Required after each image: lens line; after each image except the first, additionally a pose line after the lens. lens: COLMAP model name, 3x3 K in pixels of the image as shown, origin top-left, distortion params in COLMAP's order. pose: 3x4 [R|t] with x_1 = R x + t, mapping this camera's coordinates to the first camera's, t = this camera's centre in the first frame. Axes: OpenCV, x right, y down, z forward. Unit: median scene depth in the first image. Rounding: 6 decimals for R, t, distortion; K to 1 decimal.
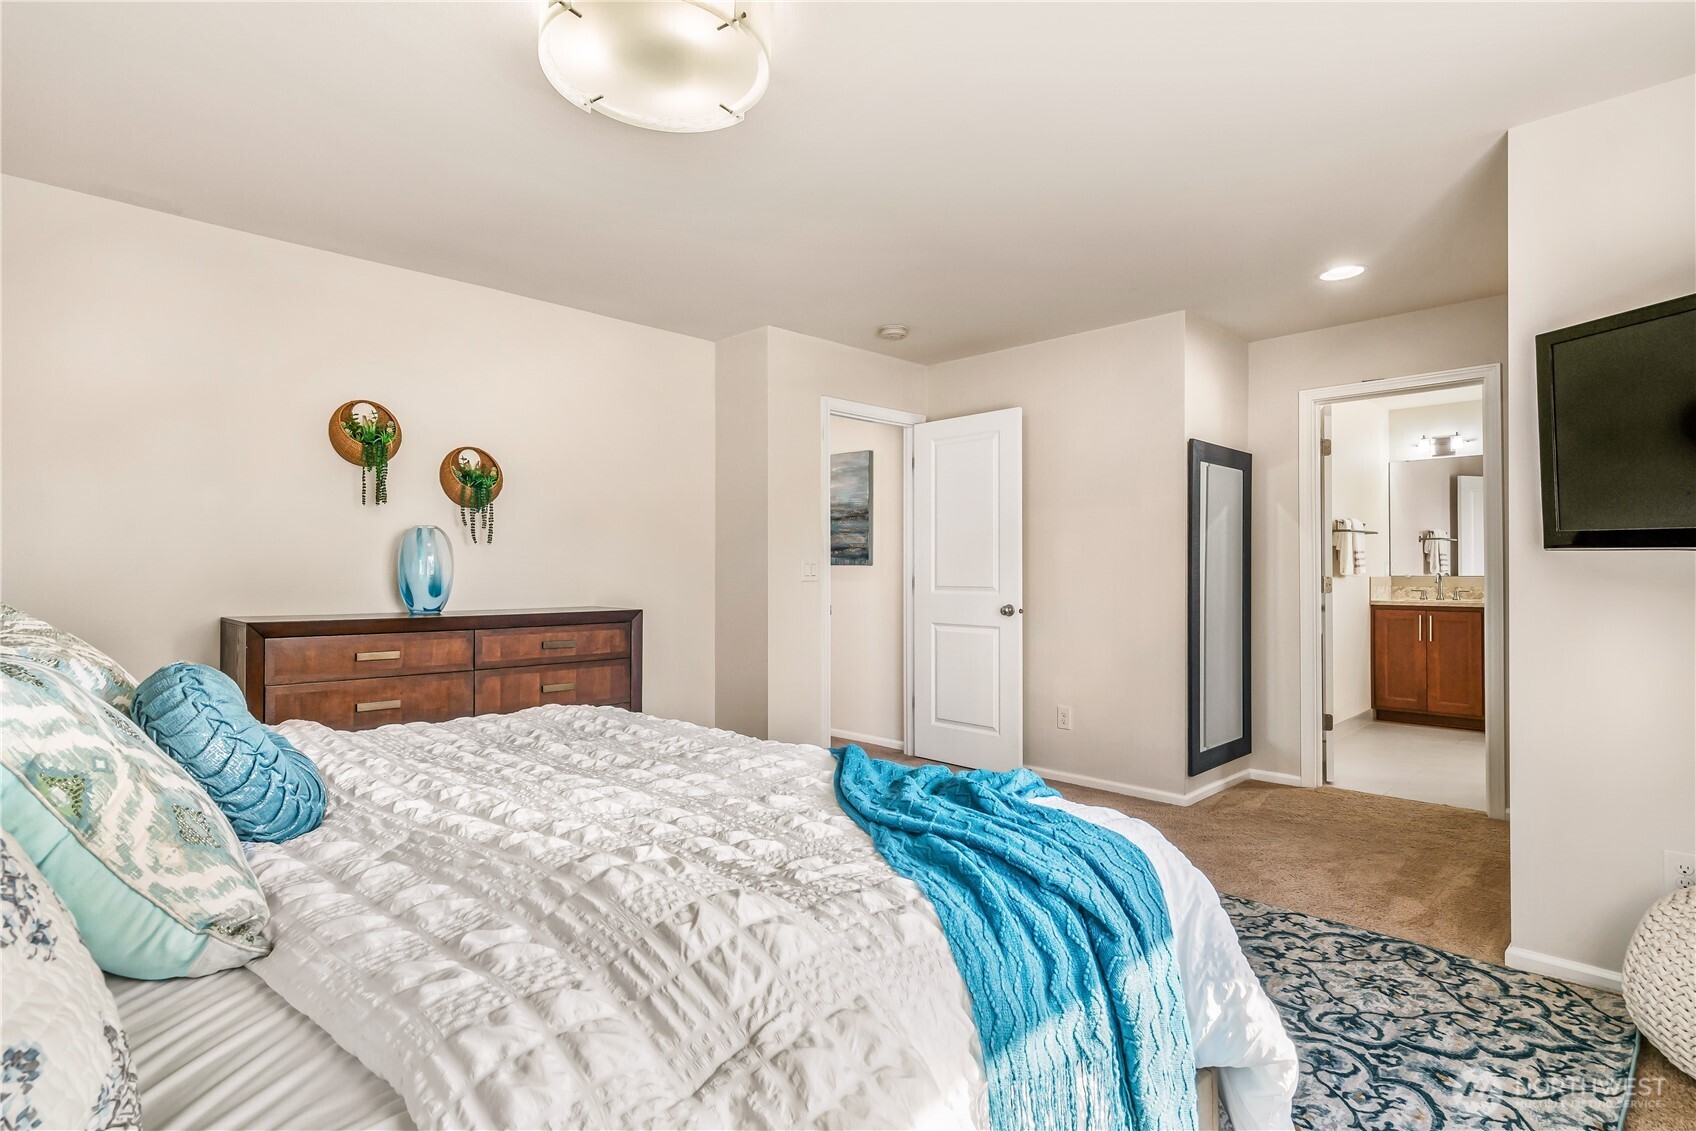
lens RADIAL K [[830.1, 0, 842.9], [0, 830.1, 564.4], [0, 0, 1]] dist [0.006614, 0.000087]
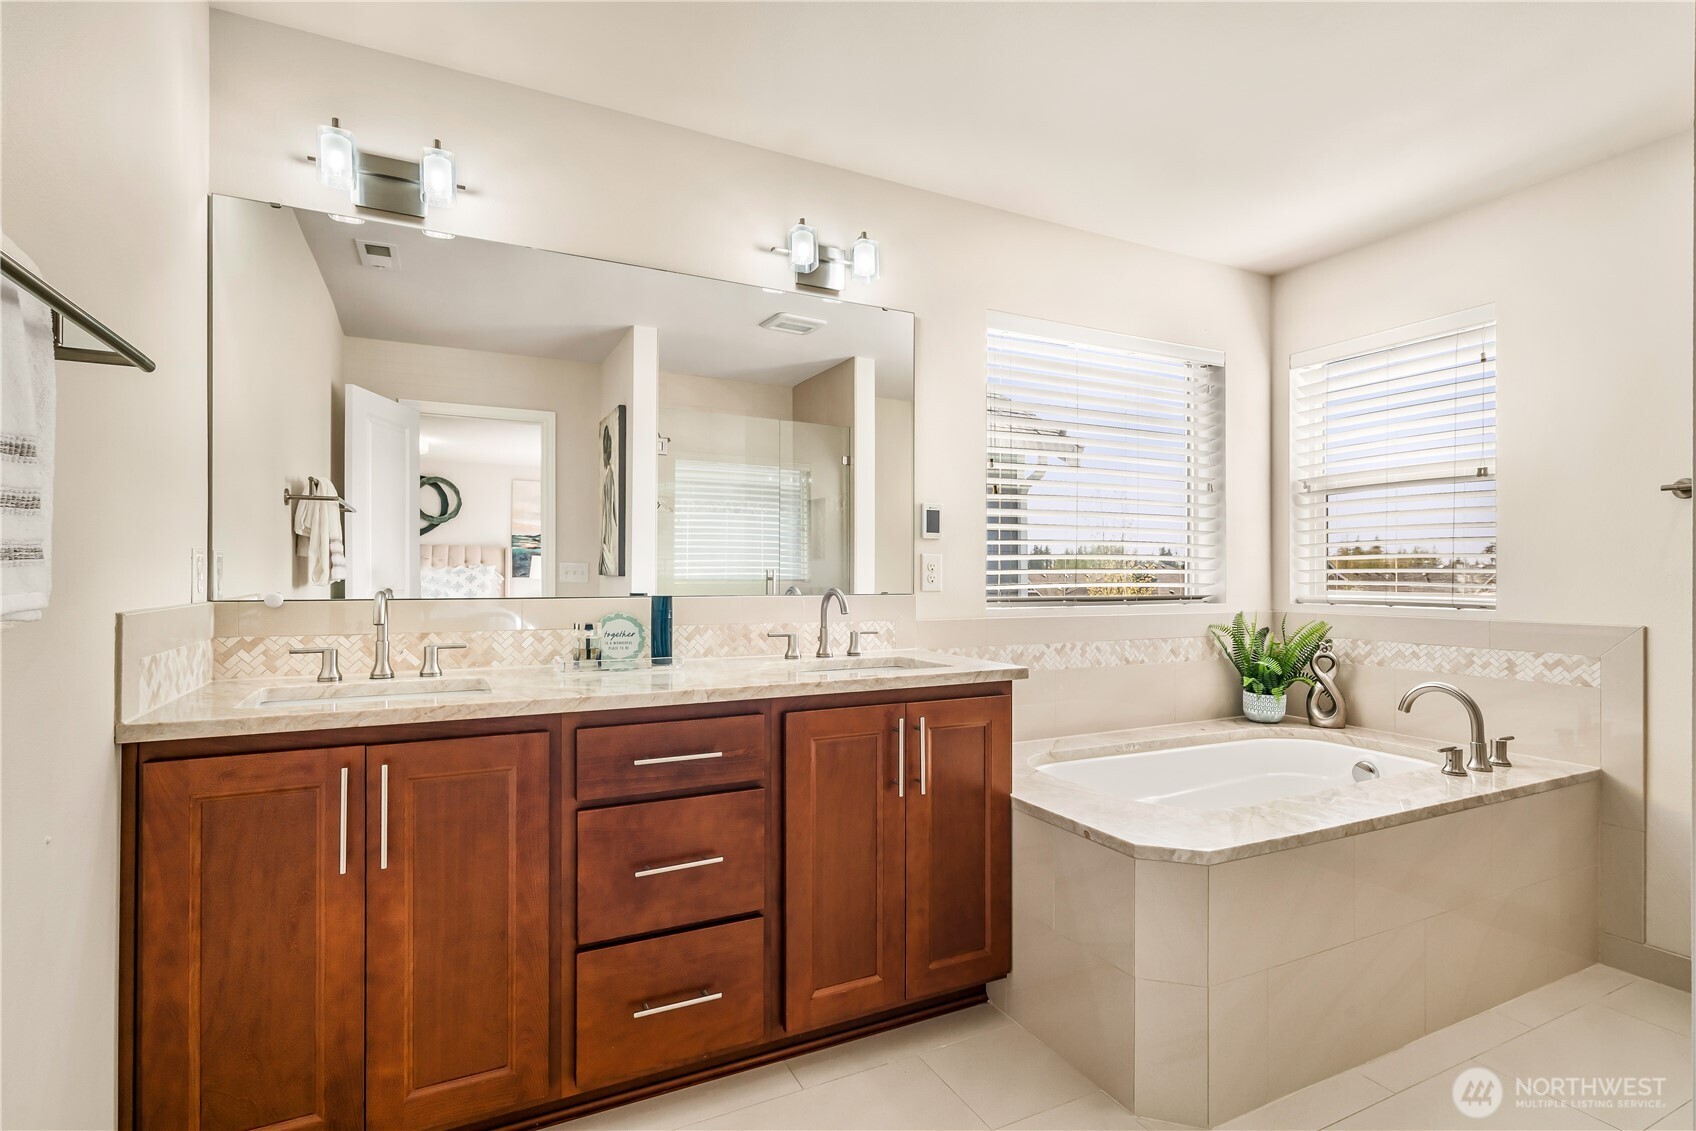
lens RADIAL K [[830.1, 0, 843.4], [0, 830.1, 566.0], [0, 0, 1]] dist [0.006614, 0.000087]
pose [[0.319176, 0.001100, 0.947695, 0.491607], [-0.002467, 0.999997, -0.000330, 0.001284], [-0.947692, -0.002232, 0.319178, 0.757067]]
